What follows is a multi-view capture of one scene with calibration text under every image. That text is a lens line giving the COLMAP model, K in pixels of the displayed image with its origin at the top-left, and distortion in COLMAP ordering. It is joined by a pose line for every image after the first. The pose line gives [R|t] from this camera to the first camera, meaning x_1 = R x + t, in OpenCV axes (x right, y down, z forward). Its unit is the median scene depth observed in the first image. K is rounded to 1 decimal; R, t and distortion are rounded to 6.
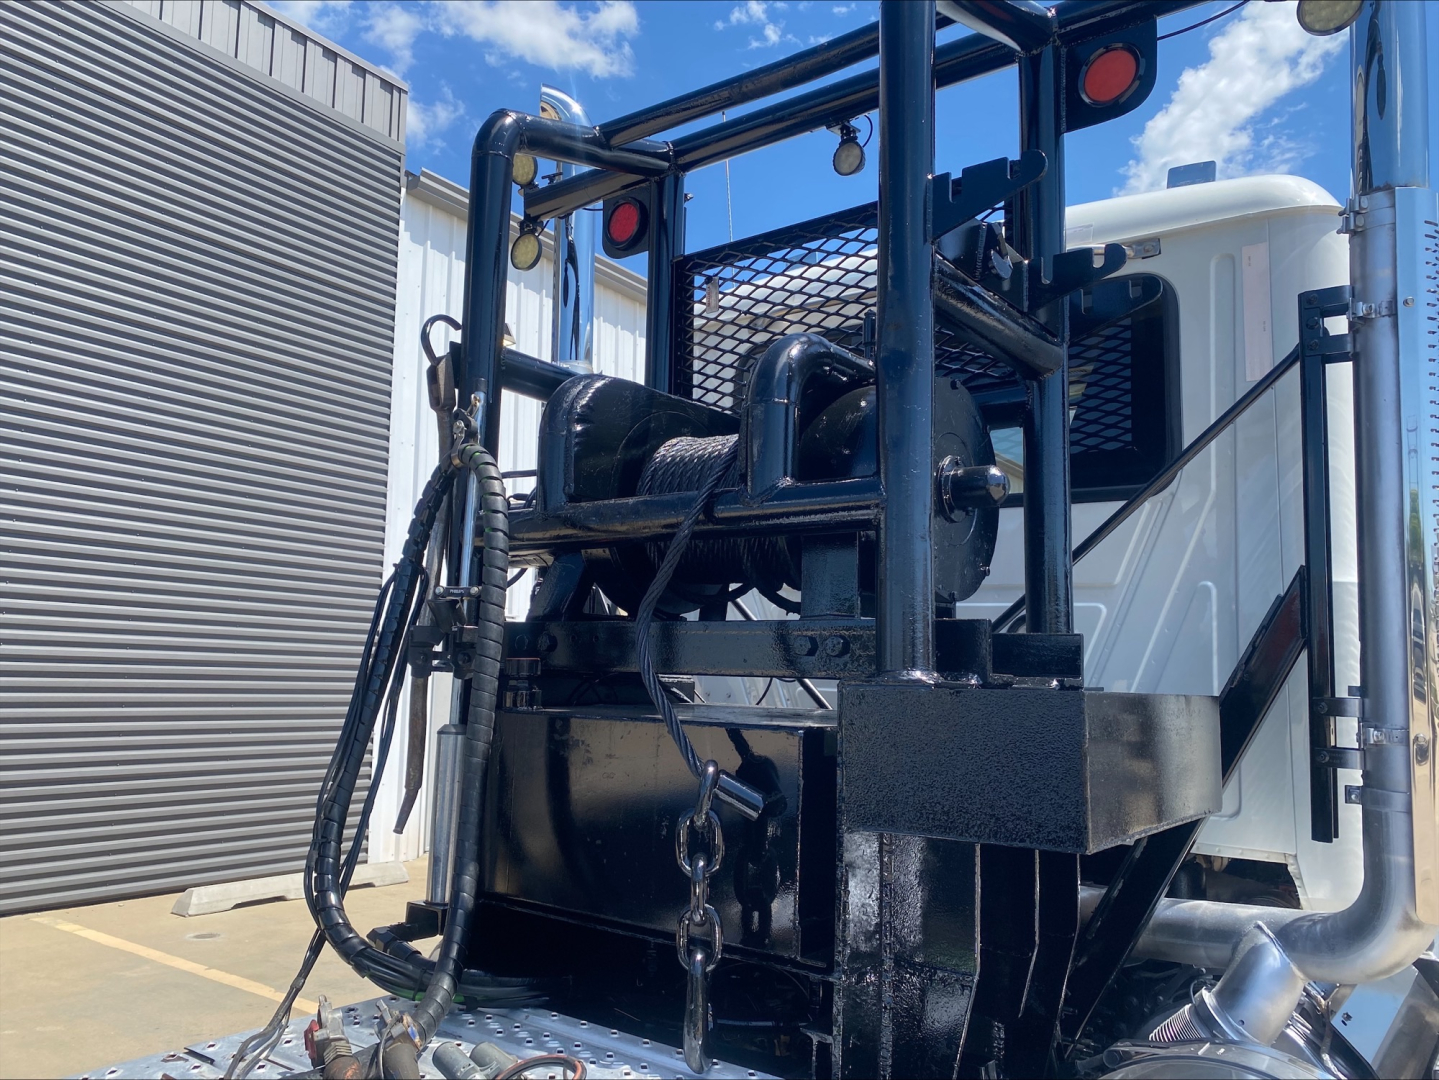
lens RADIAL K [[1085.0, 0, 723.2], [0, 1085.0, 541.6], [0, 0, 1]] dist [0.037672, -0.042555]
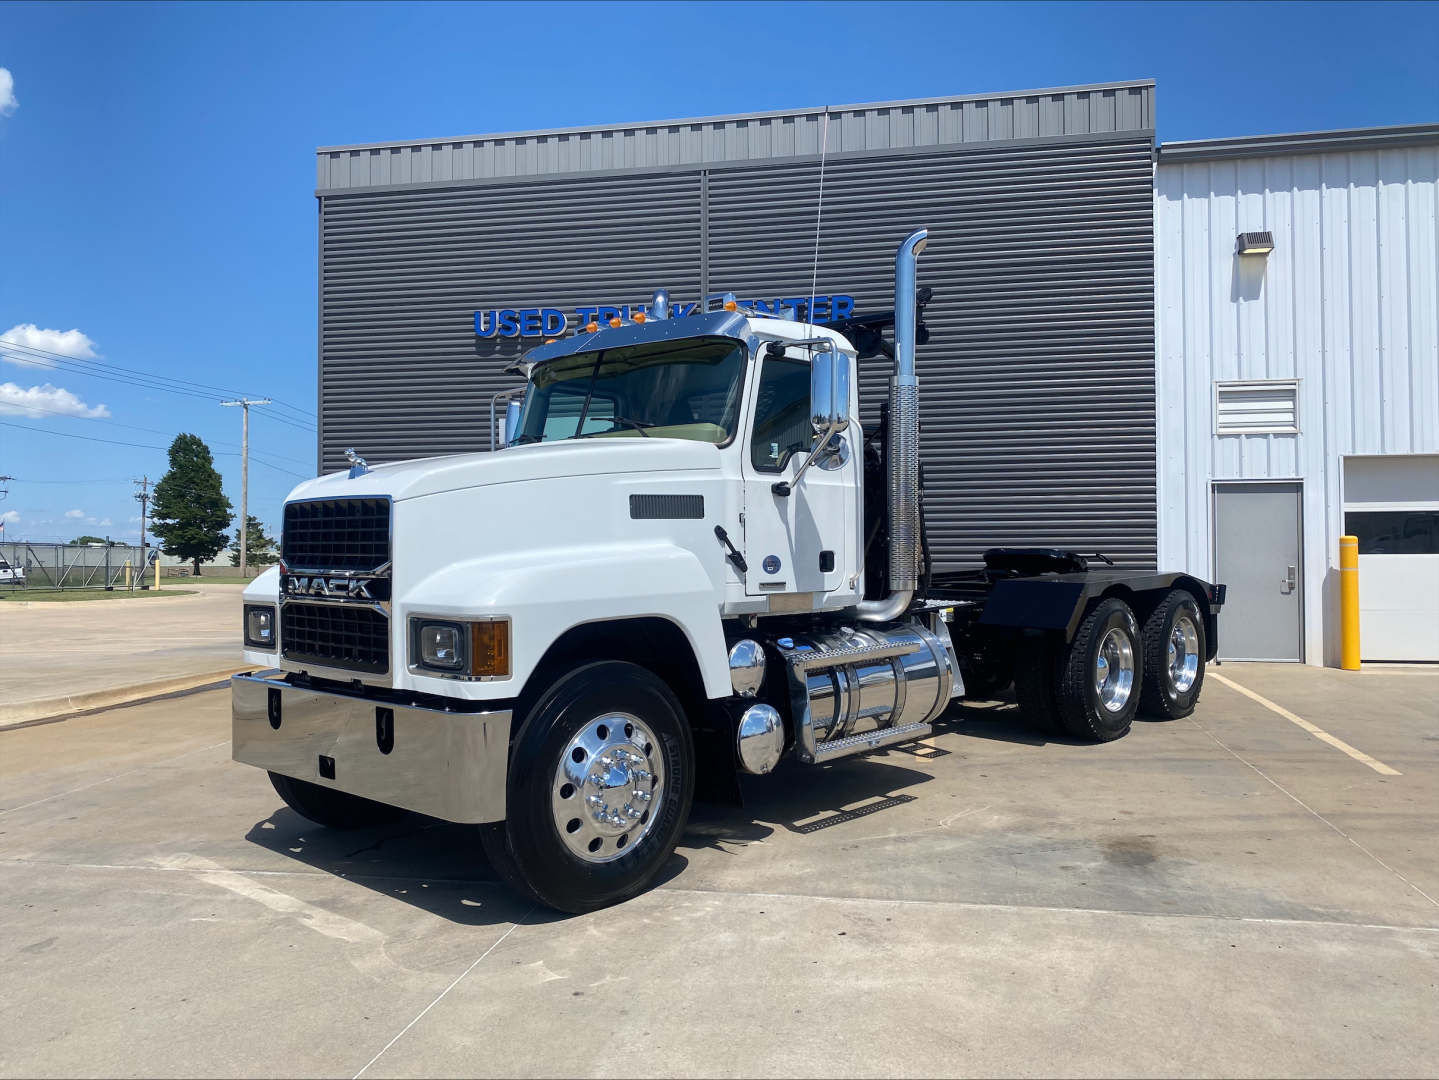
lens RADIAL K [[1086.6, 0, 708.5], [0, 1086.6, 542.0], [0, 0, 1]] dist [0.047167, -0.051984]
pose [[0.405910, -0.026150, -0.913539, 2.751843], [0.135780, 0.990223, 0.031986, 0.045240], [0.903770, -0.137024, 0.405492, -0.309874]]
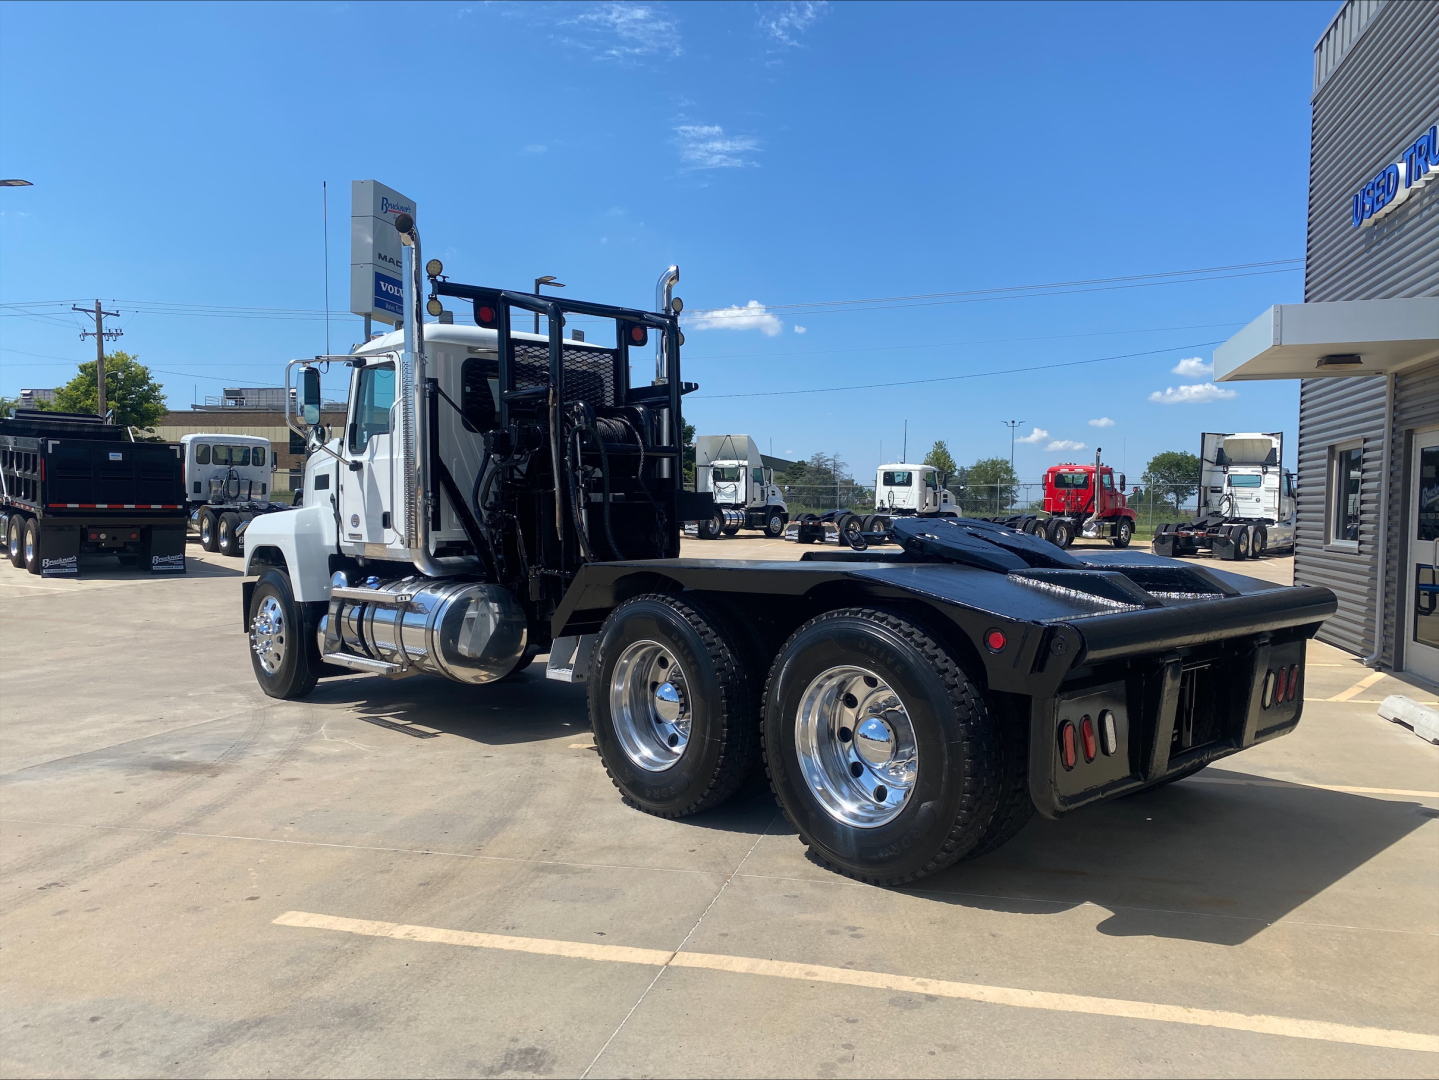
lens RADIAL K [[1080.7, 0, 733.5], [0, 1080.7, 563.1], [0, 0, 1]] dist [0.039850, -0.049560]
pose [[-0.930321, -0.005623, -0.366704, 0.796959], [0.025842, 0.996392, -0.080839, 0.608788], [0.365836, -0.084683, -0.926819, 4.204549]]
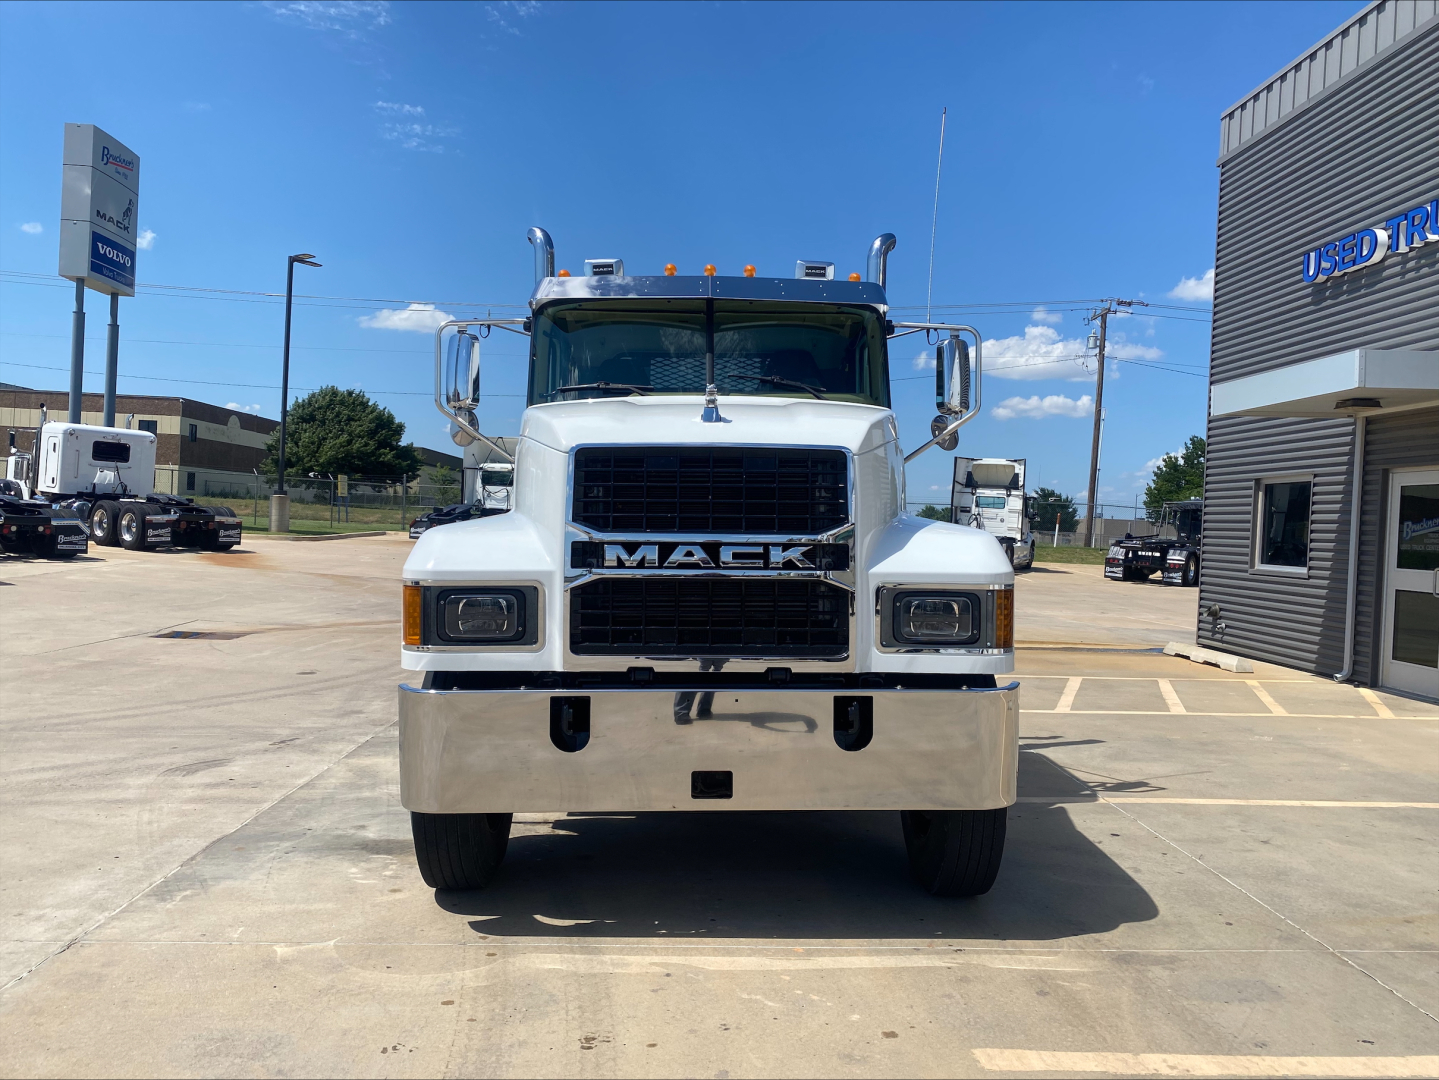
lens RADIAL K [[1085.0, 0, 723.2], [0, 1085.0, 541.6], [0, 0, 1]] dist [0.037672, -0.042555]
pose [[-0.792246, -0.032752, -0.609322, 1.856568], [0.034861, 0.994498, -0.098782, 0.504020], [0.609205, -0.099501, -0.786746, 3.282208]]
